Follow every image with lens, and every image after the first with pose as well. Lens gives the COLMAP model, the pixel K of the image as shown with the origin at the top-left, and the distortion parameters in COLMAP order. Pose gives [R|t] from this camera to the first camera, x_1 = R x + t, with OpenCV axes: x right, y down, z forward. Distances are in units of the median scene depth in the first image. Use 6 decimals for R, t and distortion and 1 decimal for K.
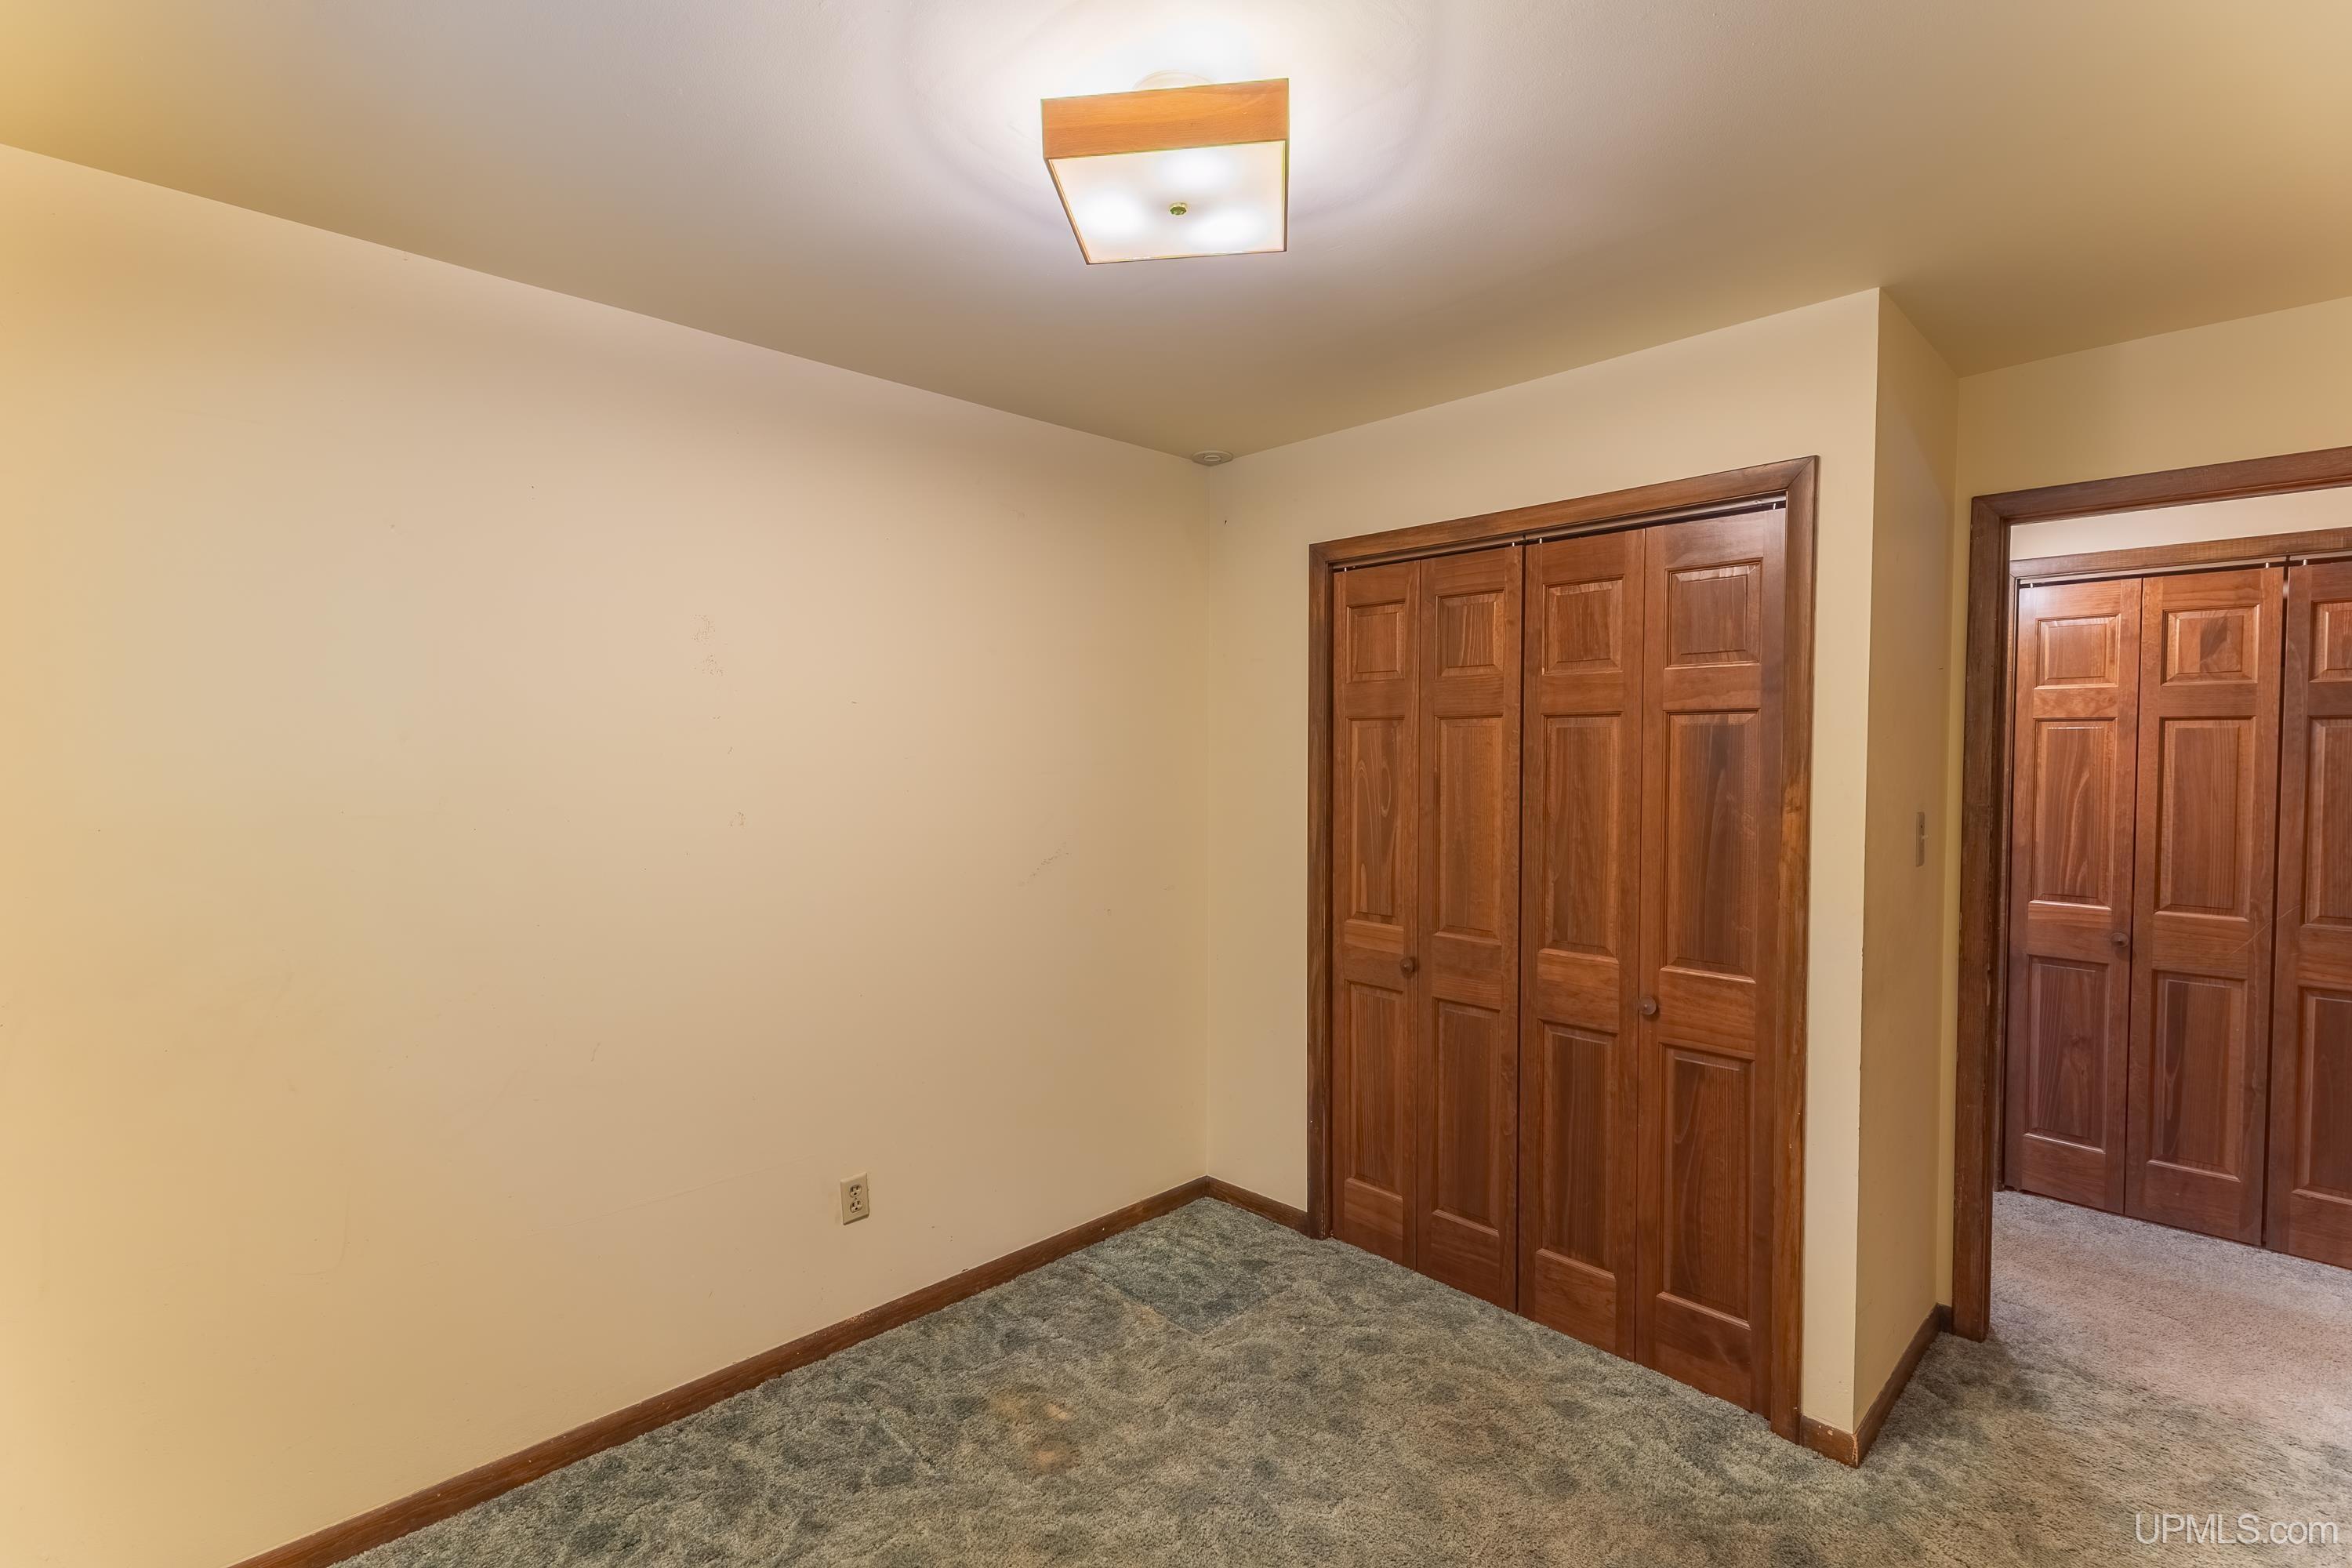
lens RADIAL K [[1069.8, 0, 1173.5], [0, 1069.8, 781.5], [0, 0, 1]] dist [0.016701, -0.000751]
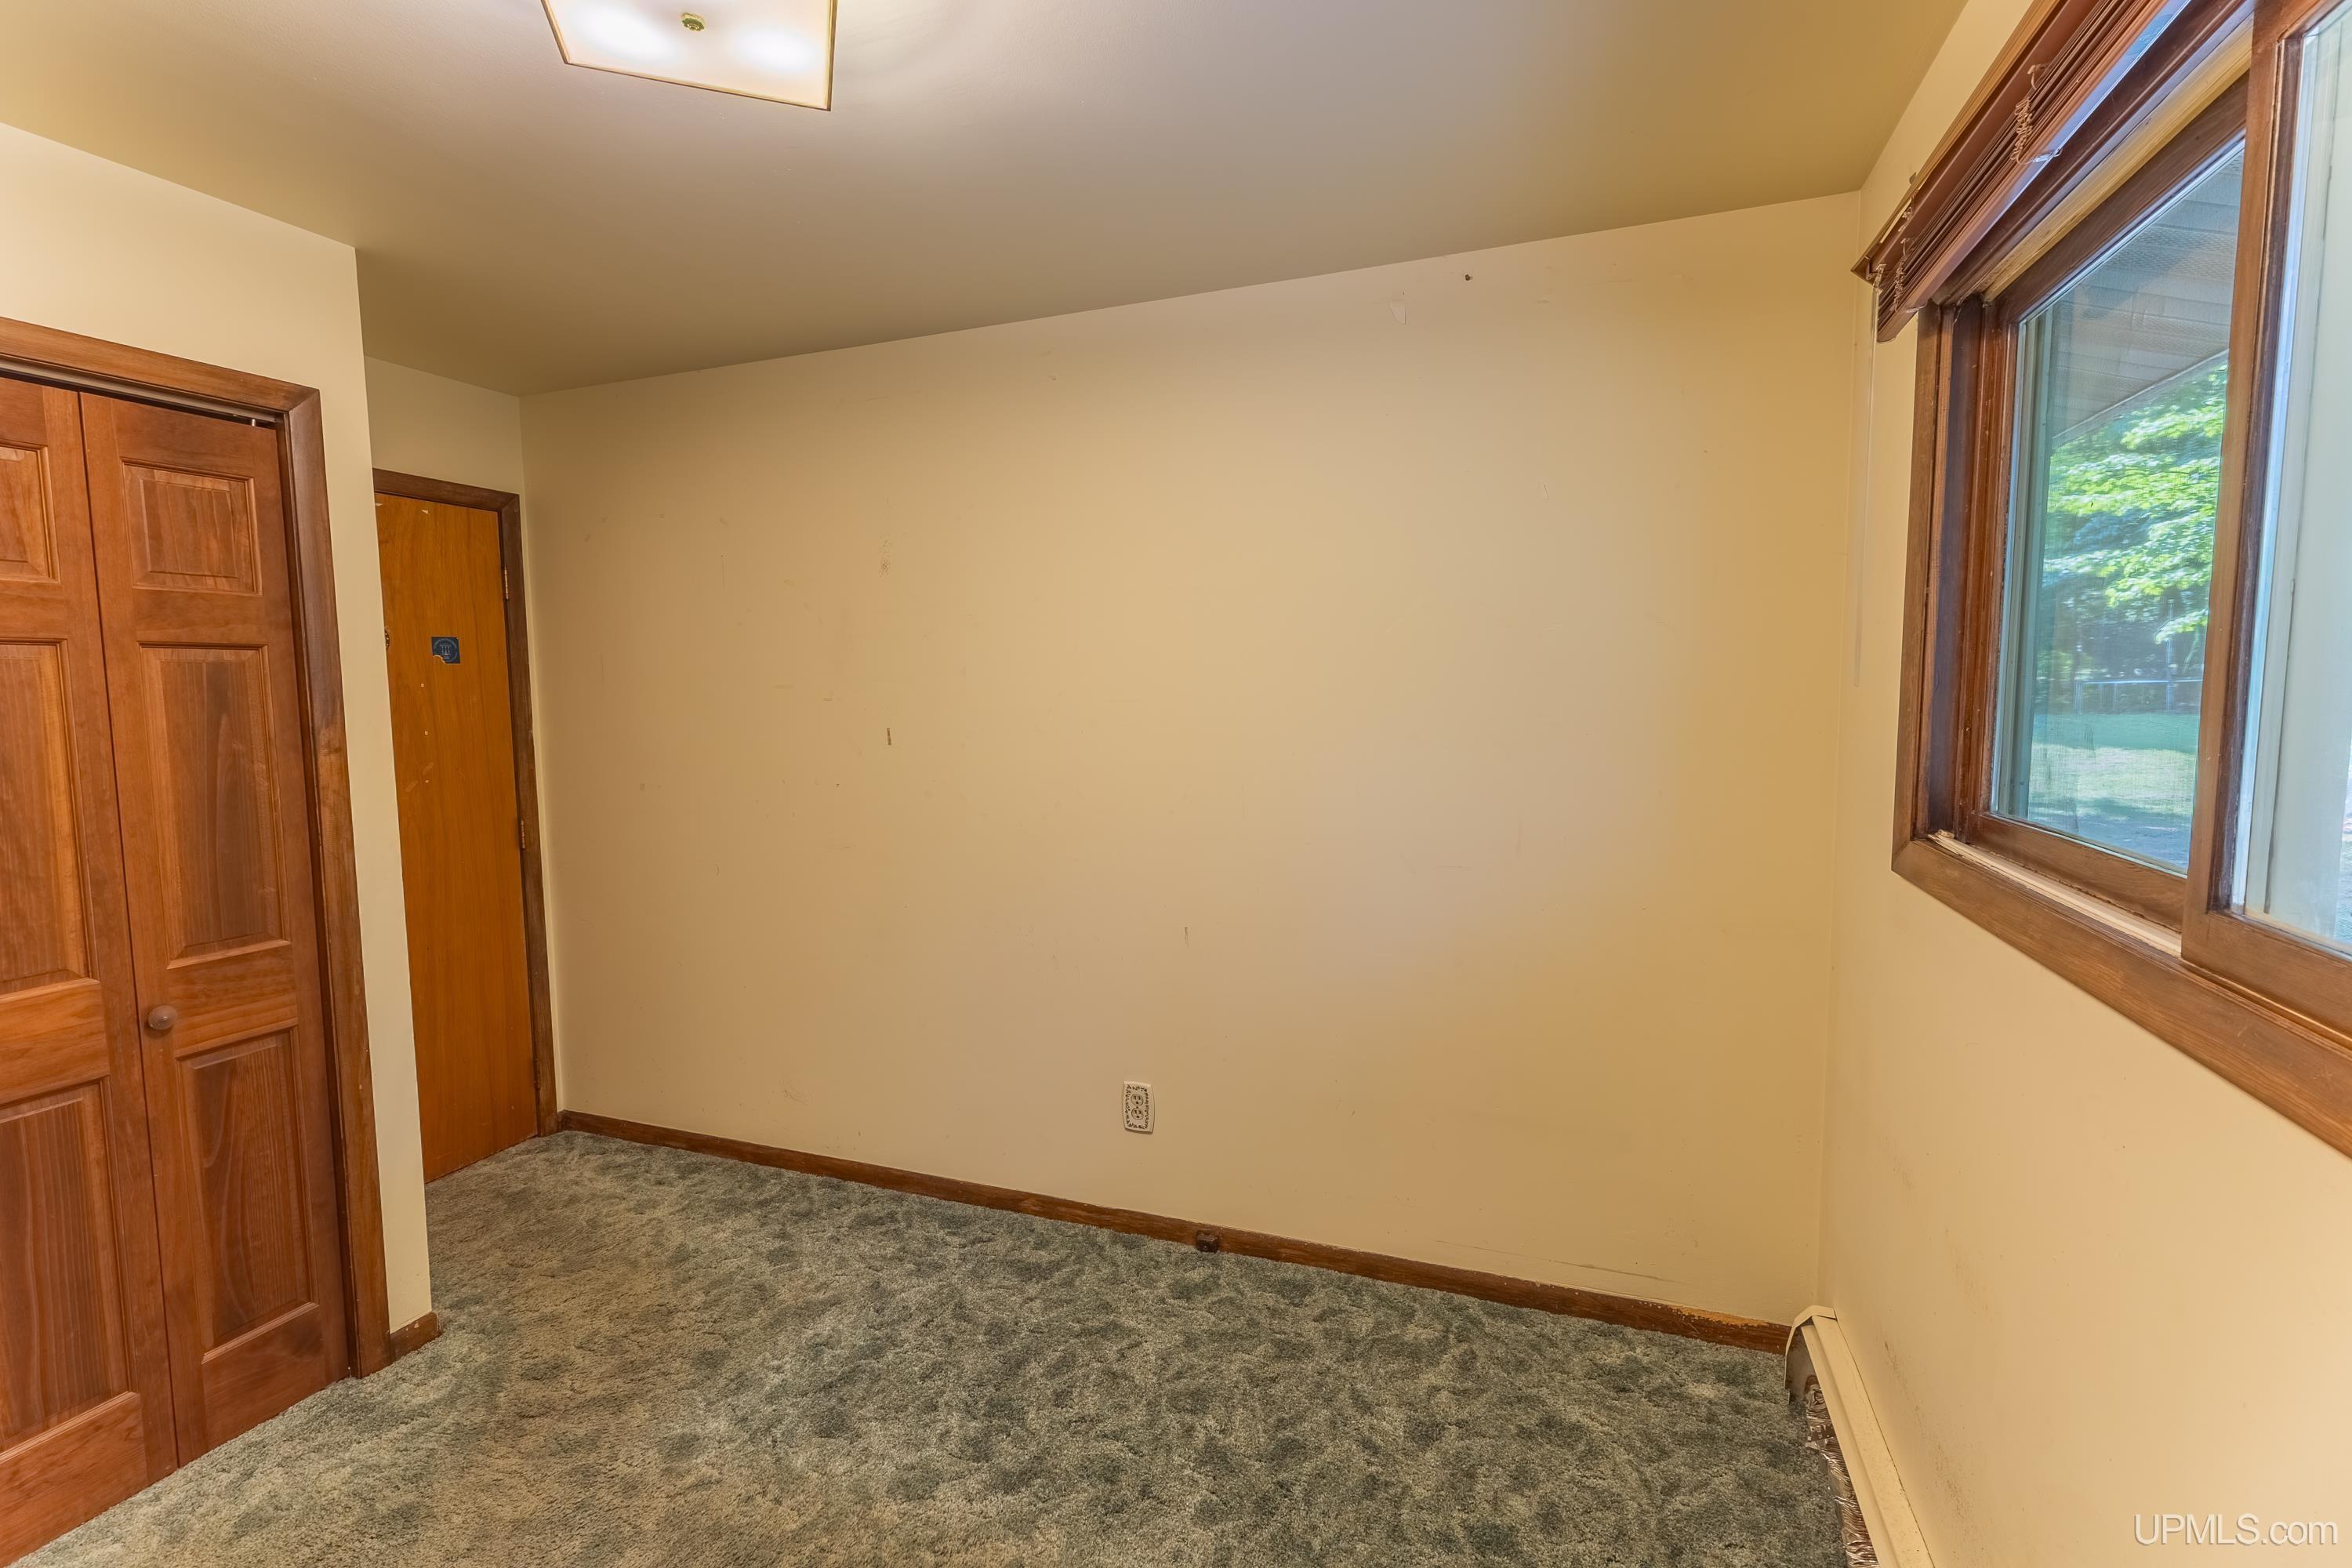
lens RADIAL K [[1069.8, 0, 1173.5], [0, 1069.8, 781.5], [0, 0, 1]] dist [0.016701, -0.000751]
pose [[-0.403744, -0.076825, 0.911641, -0.584110], [0.041174, 0.993932, 0.101995, -0.014370], [-0.913945, 0.078716, -0.398131, 0.641624]]
